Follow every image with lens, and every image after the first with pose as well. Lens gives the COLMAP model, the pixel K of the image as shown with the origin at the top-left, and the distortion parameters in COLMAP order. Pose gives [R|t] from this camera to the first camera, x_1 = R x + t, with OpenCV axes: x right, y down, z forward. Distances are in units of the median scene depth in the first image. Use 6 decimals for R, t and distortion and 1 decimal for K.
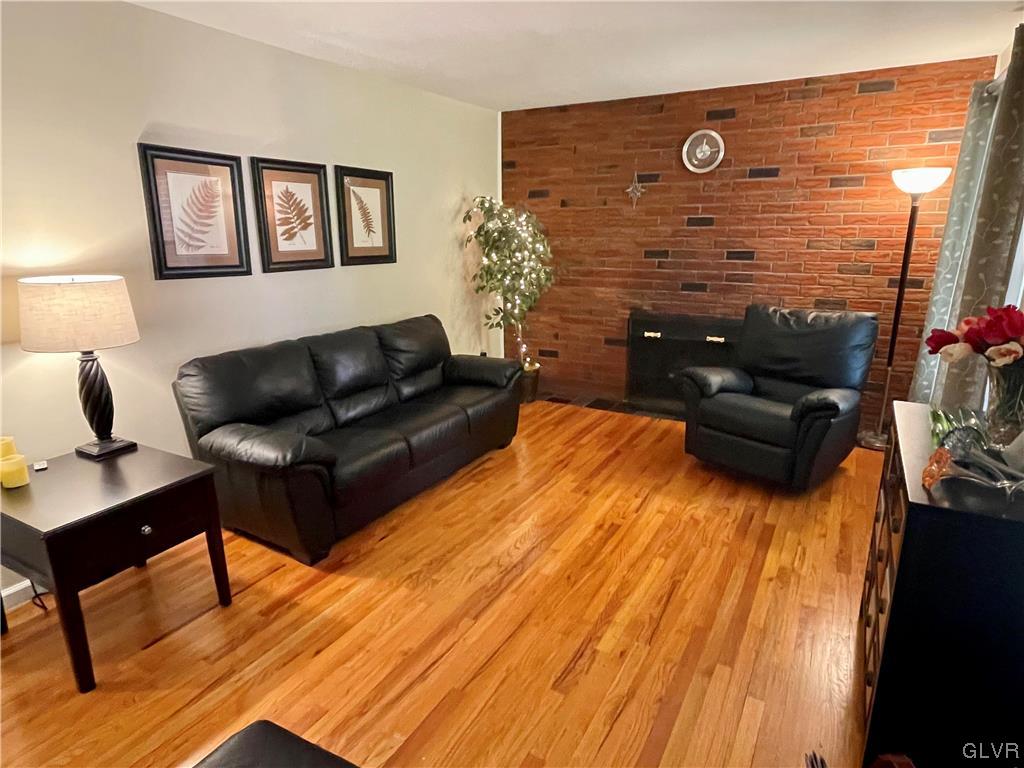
lens RADIAL K [[597.3, 0, 516.2], [0, 597.3, 386.1], [0, 0, 1]] dist [-0.000534, -0.001940]
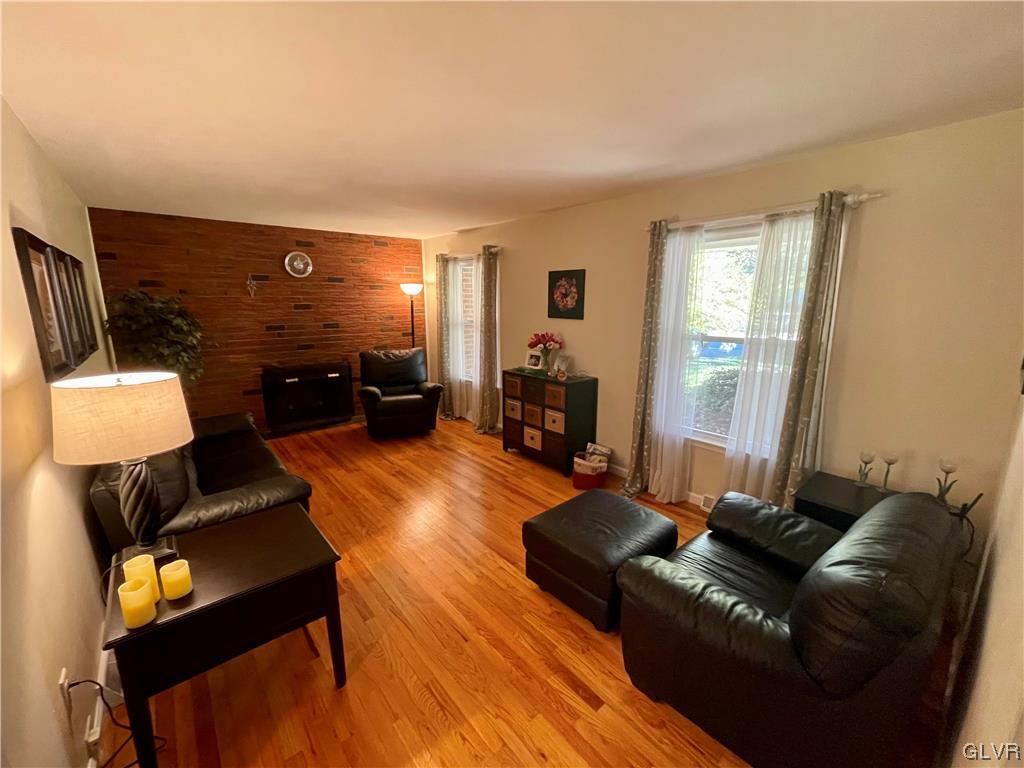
lens RADIAL K [[416.0, 0, 515.0], [0, 416.0, 384.9], [0, 0, 1]] dist [-0.001090, -0.000717]
pose [[0.344671, -0.180617, 0.921184, -0.688155], [0.242336, 0.965172, 0.098569, -0.051817], [-0.906904, 0.189262, 0.376437, 0.115329]]
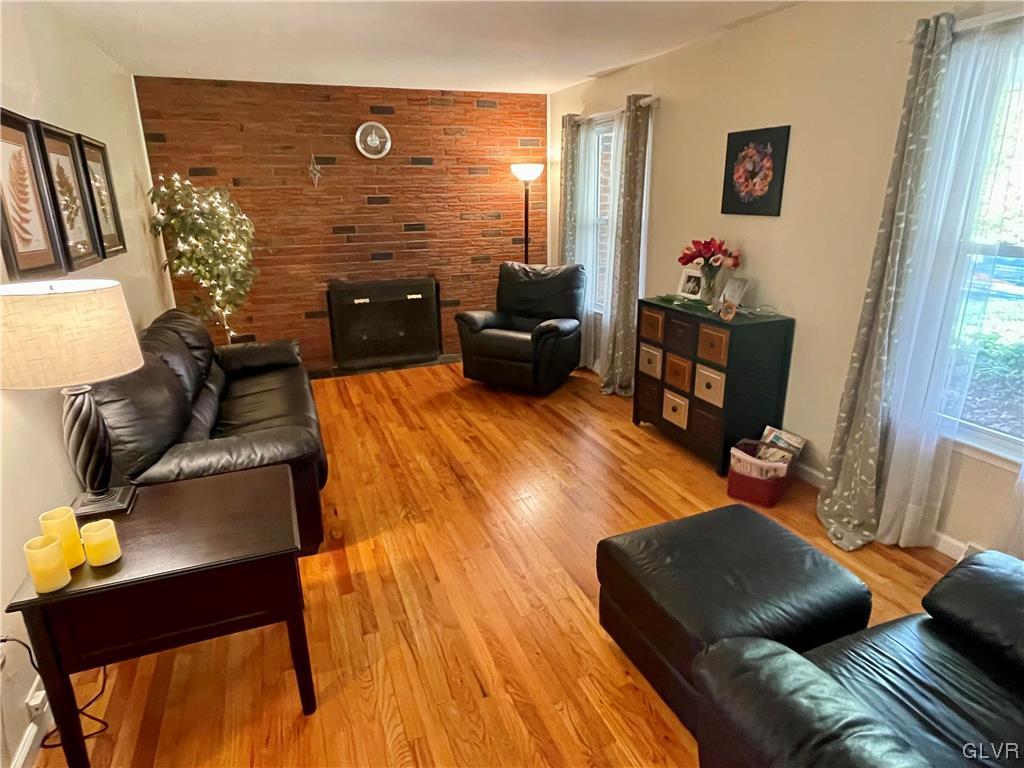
lens RADIAL K [[597.3, 0, 516.2], [0, 597.3, 386.1], [0, 0, 1]] dist [-0.000534, -0.001940]
pose [[0.629688, -0.238436, 0.739352, -0.581716], [0.211161, 0.968433, 0.132473, -0.022019], [-0.747599, 0.072706, 0.660159, 0.051988]]
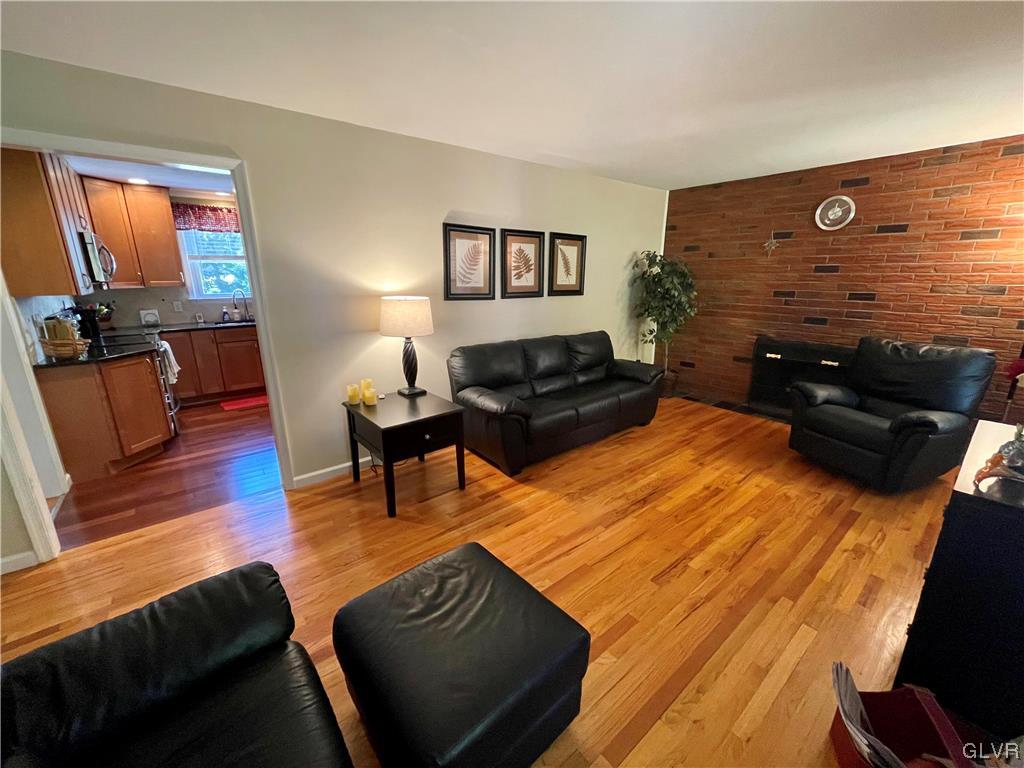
lens RADIAL K [[416.0, 0, 515.0], [0, 416.0, 384.9], [0, 0, 1]] dist [-0.001090, -0.000717]
pose [[0.932871, 0.100103, -0.346023, 0.028365], [-0.099082, 0.994864, 0.020687, 0.017121], [0.346317, 0.014986, 0.937998, -0.053211]]
